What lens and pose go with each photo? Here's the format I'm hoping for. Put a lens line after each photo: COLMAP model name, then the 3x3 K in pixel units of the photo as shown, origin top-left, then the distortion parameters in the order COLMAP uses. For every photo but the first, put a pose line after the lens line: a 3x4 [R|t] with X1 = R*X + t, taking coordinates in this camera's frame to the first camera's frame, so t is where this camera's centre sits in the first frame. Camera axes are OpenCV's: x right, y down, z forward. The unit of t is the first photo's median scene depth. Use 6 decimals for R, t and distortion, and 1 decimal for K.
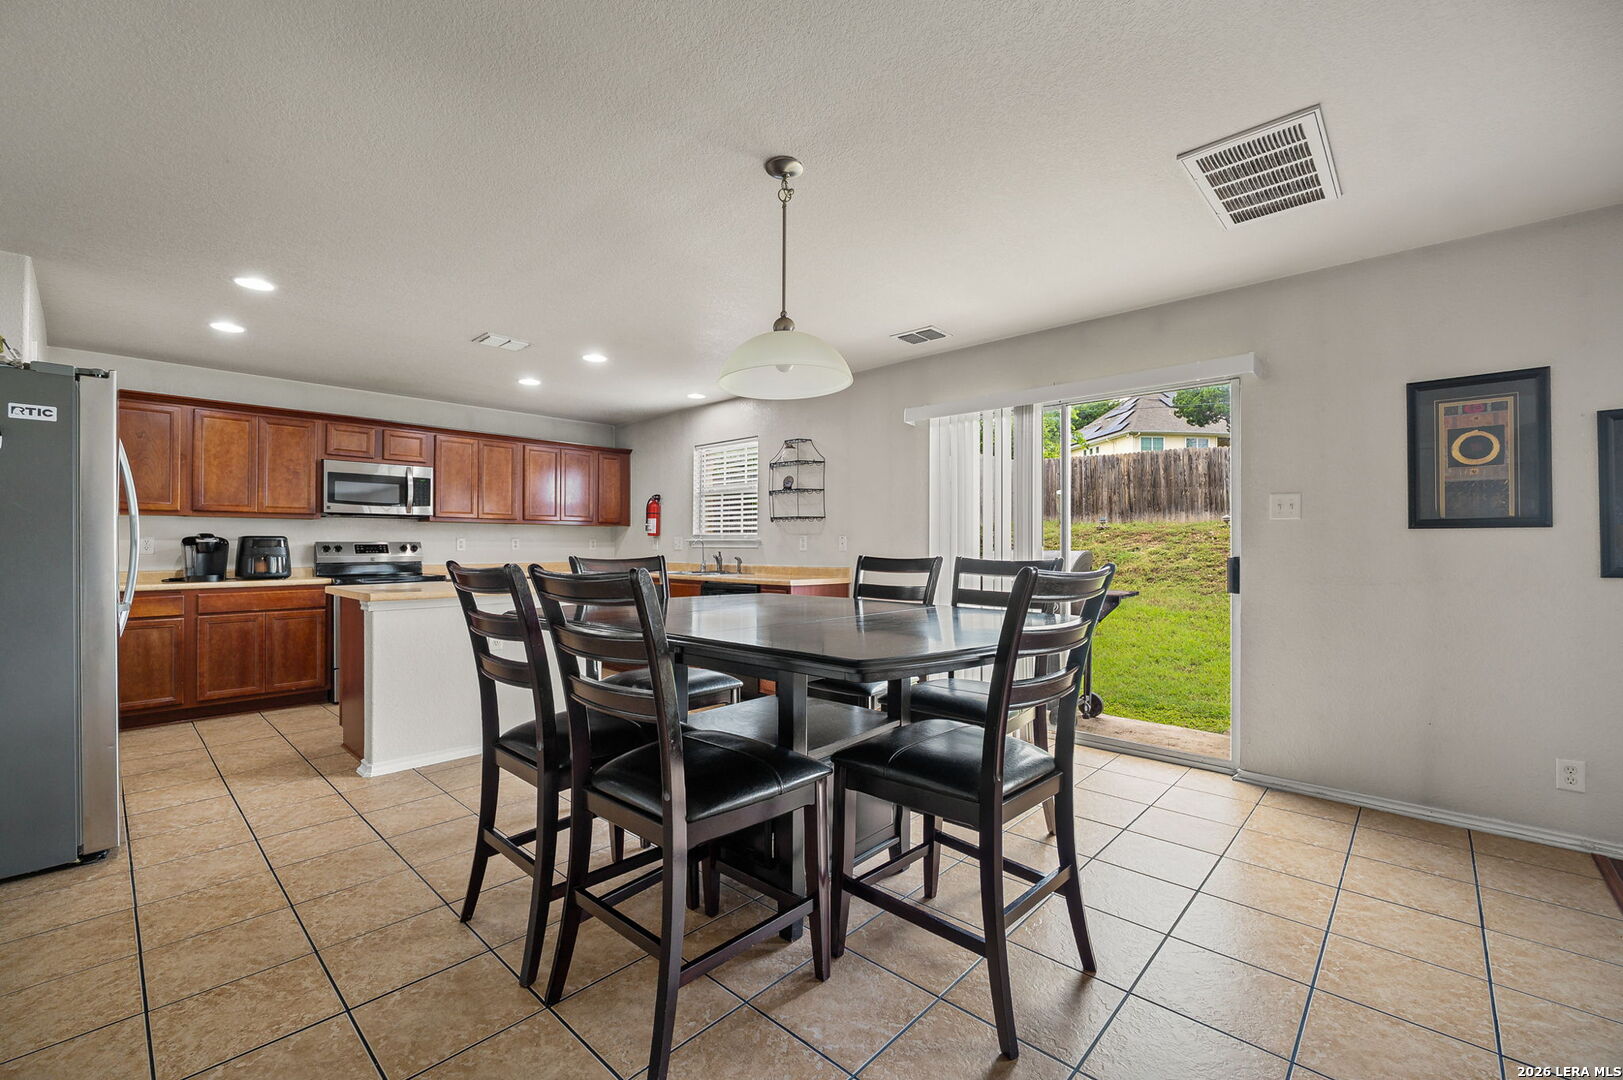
lens RADIAL K [[691.1, 0, 804.1], [0, 691.1, 548.1], [0, 0, 1]] dist [-0.015024, 0.000919]
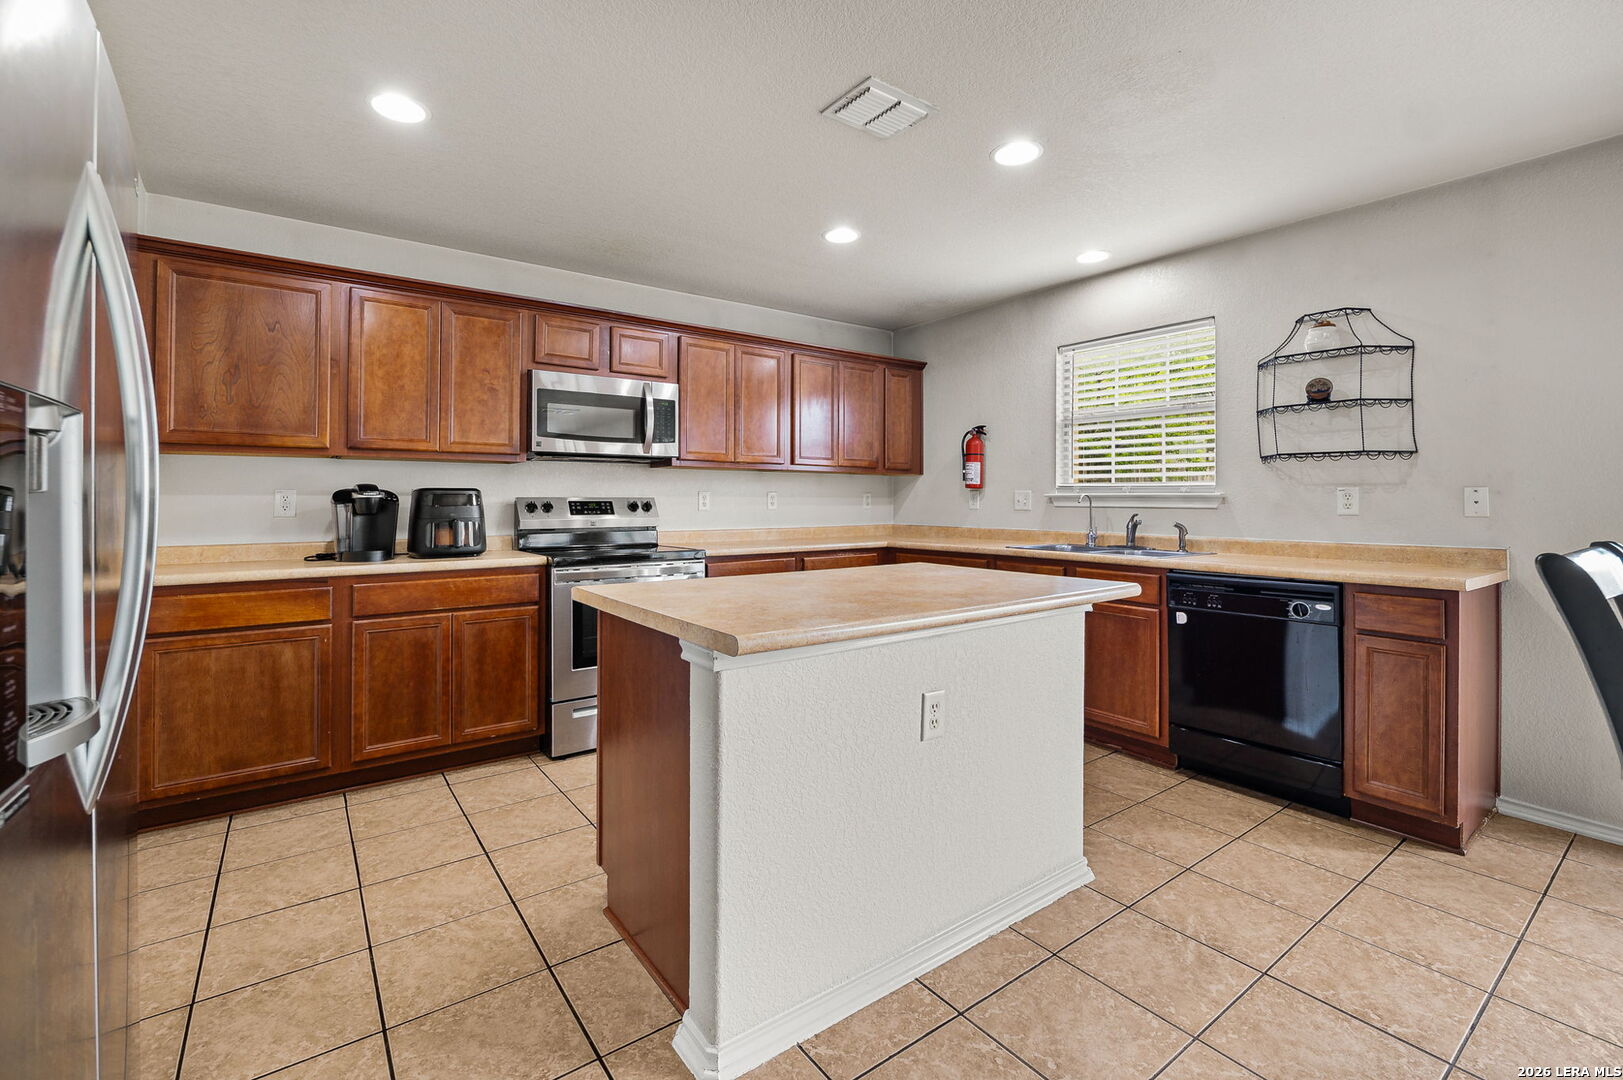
lens RADIAL K [[691.1, 0, 803.3], [0, 691.1, 499.7], [0, 0, 1]] dist [-0.015024, 0.000919]
pose [[0.985919, 0.001415, -0.167220, -0.342892], [-0.001816, 0.999996, -0.002246, -0.006133], [0.167216, 0.002518, 0.985917, 0.408135]]
